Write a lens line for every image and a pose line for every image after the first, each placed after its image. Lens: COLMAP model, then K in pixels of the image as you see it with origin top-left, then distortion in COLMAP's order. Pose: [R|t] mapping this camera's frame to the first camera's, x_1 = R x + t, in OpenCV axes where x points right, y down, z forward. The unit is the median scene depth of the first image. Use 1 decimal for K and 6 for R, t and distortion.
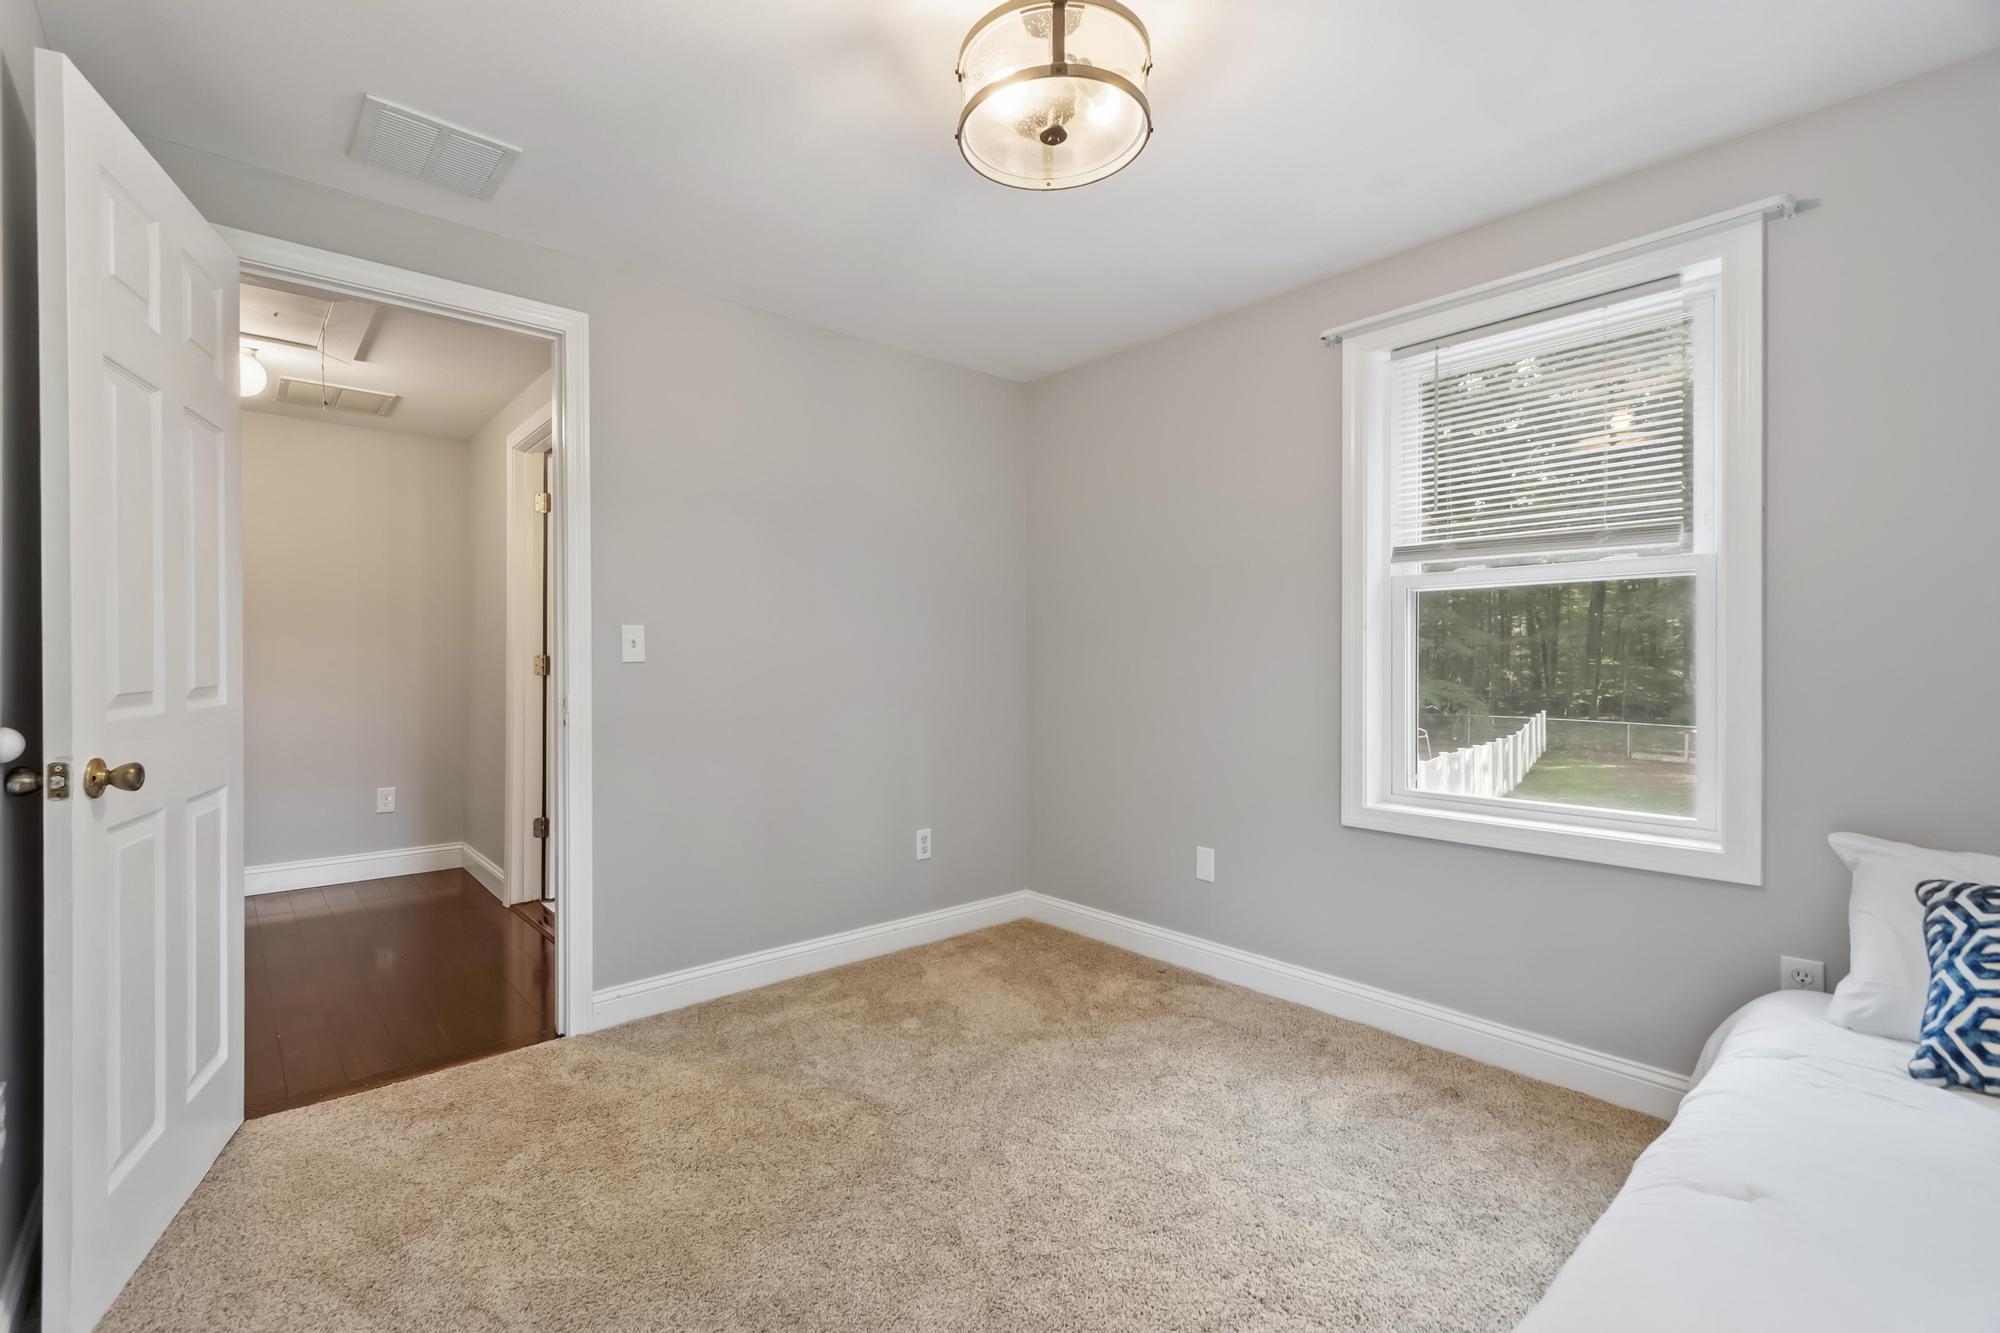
lens RADIAL K [[884.9, 0, 997.7], [0, 884.9, 661.2], [0, 0, 1]] dist [0.000247, 0.000246]
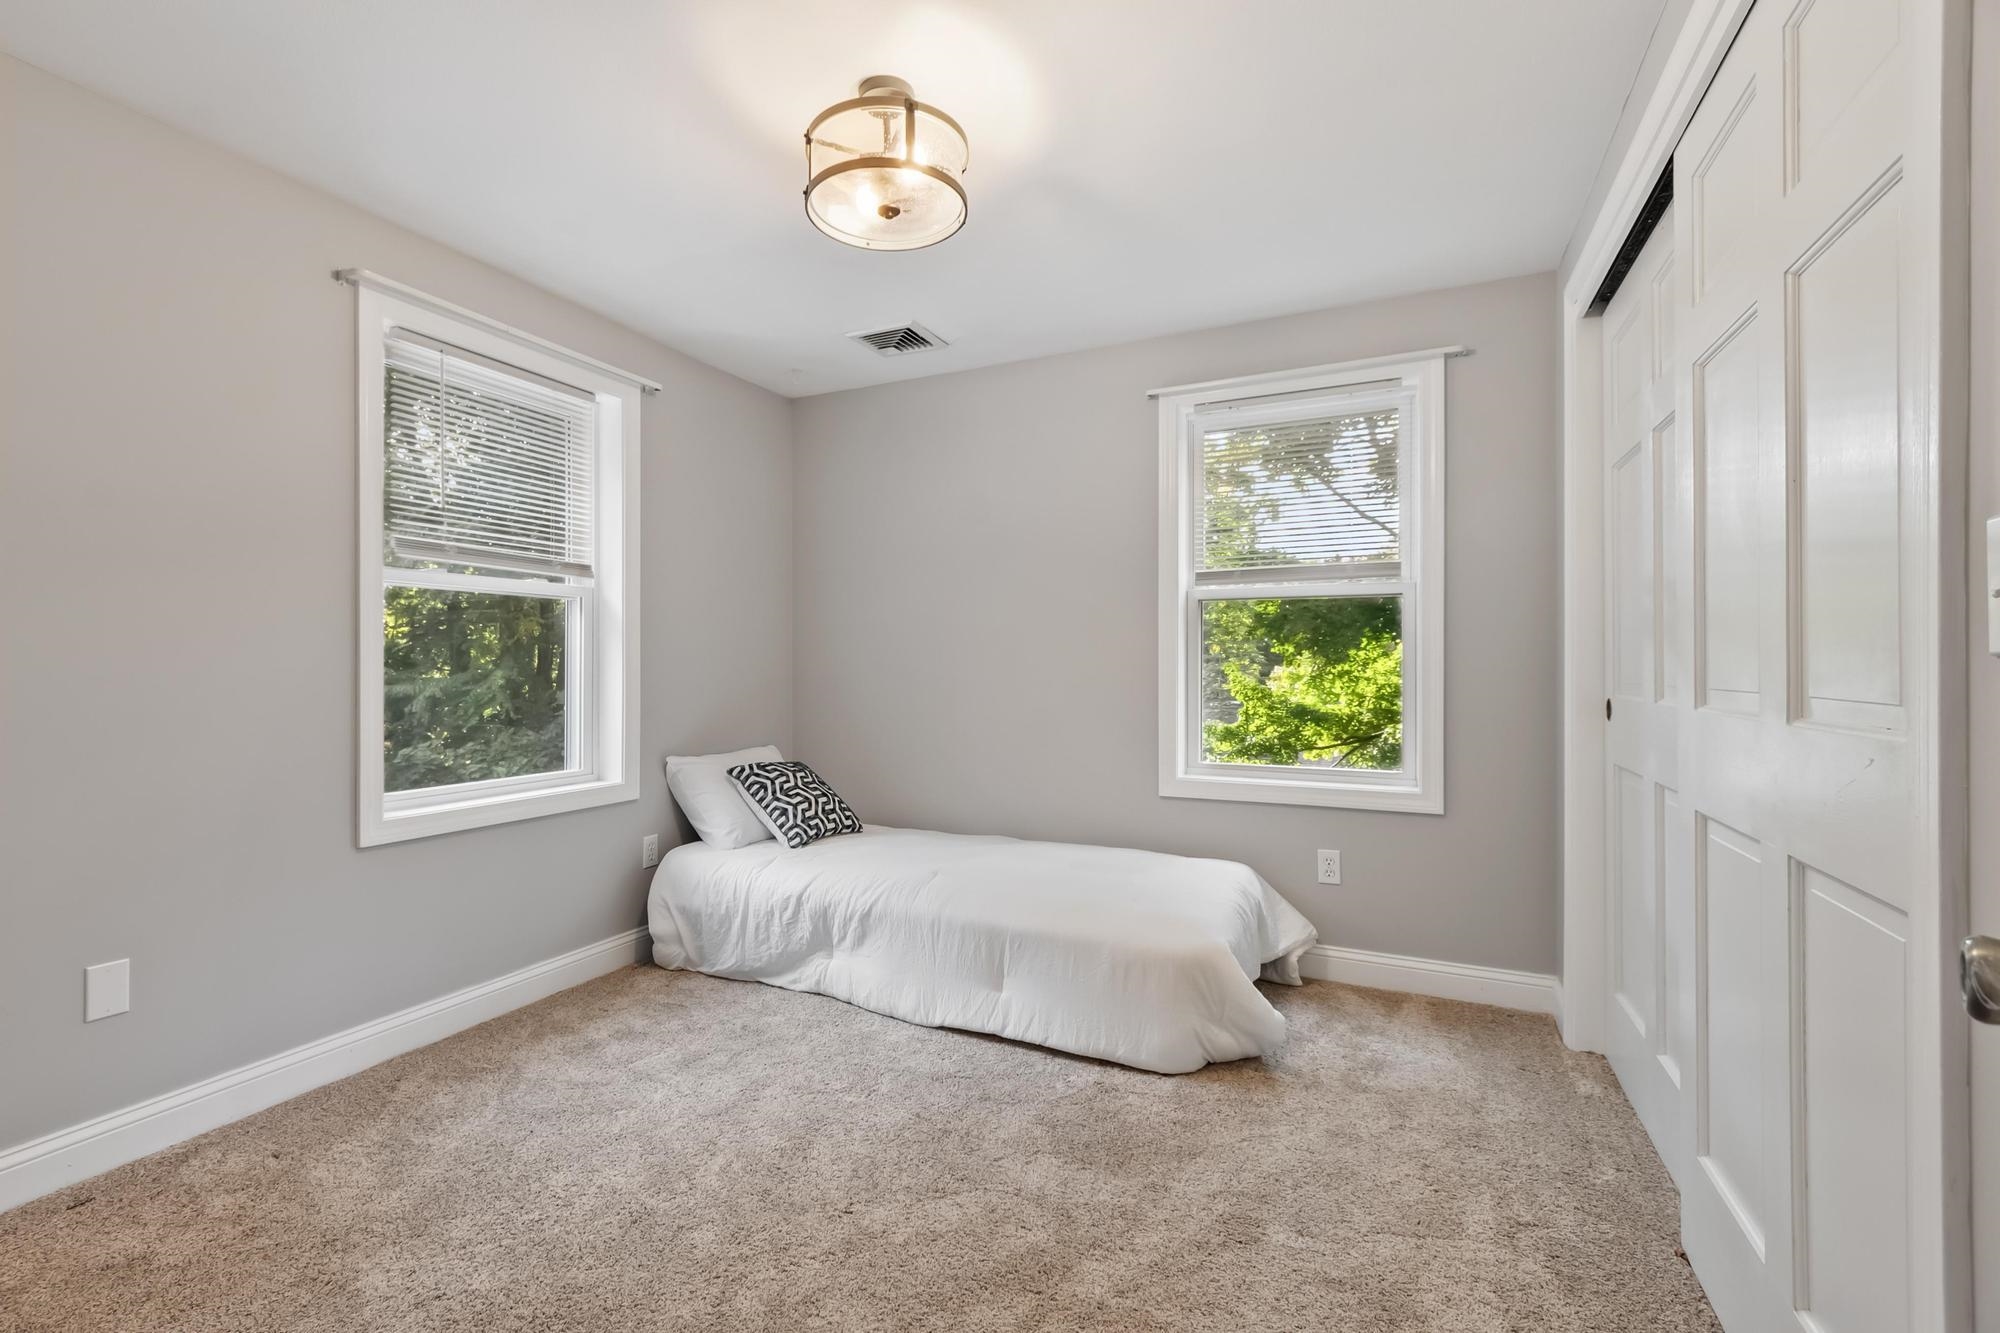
lens RADIAL K [[884.9, 0, 994.9], [0, 884.9, 668.0], [0, 0, 1]] dist [0.000247, 0.000246]
pose [[-0.415511, -0.001999, 0.909586, -0.712599], [-0.001229, 0.999998, 0.001637, 0.007869], [-0.909587, -0.000437, -0.415512, 0.867564]]
